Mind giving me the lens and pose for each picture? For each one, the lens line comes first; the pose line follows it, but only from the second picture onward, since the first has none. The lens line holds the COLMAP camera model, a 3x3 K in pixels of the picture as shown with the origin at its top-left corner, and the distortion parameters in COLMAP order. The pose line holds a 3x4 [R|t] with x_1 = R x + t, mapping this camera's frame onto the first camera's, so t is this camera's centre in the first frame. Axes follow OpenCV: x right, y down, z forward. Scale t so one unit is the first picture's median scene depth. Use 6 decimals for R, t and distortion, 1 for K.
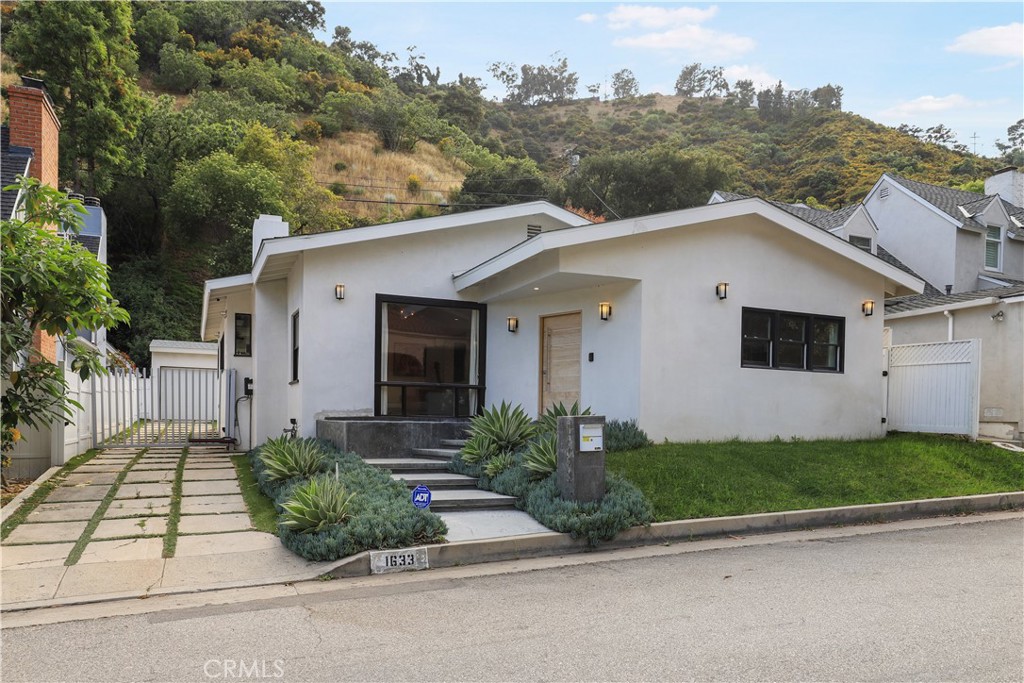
lens RADIAL K [[691.8, 0, 512.0], [0, 691.8, 341.5], [0, 0, 1]] dist [0.001558, 0.000710]
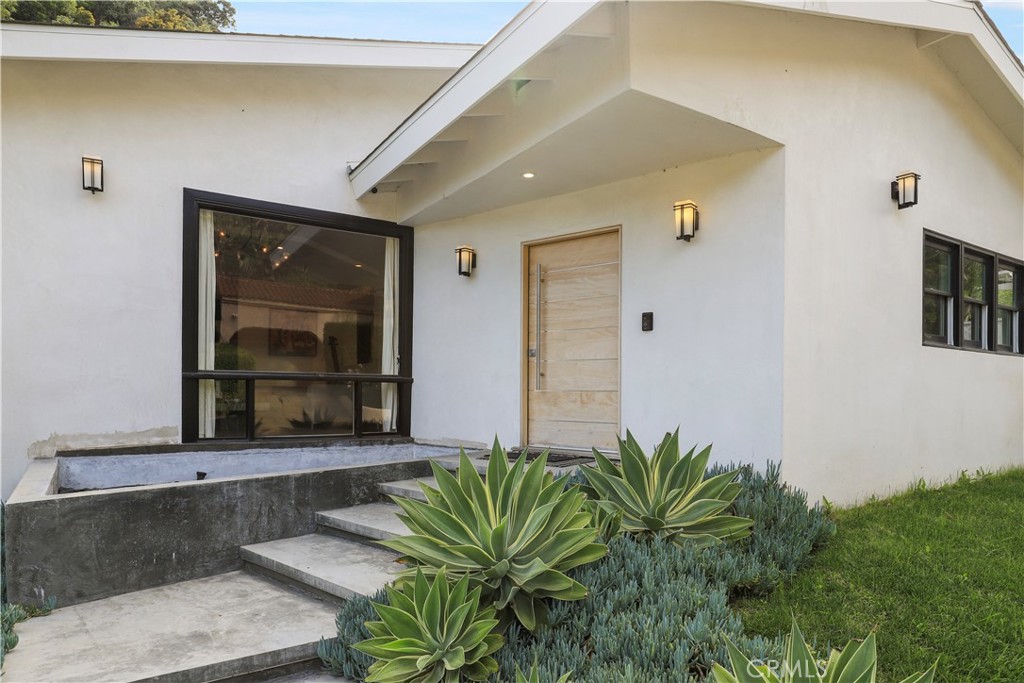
lens RADIAL K [[610.8, 0, 513.1], [0, 610.8, 370.0], [0, 0, 1]] dist [-0.017057, -0.001010]
pose [[0.986973, -0.000966, 0.160882, -0.040213], [-0.011363, 0.997066, 0.075695, 0.023270], [-0.160483, -0.076537, 0.984067, 0.558083]]
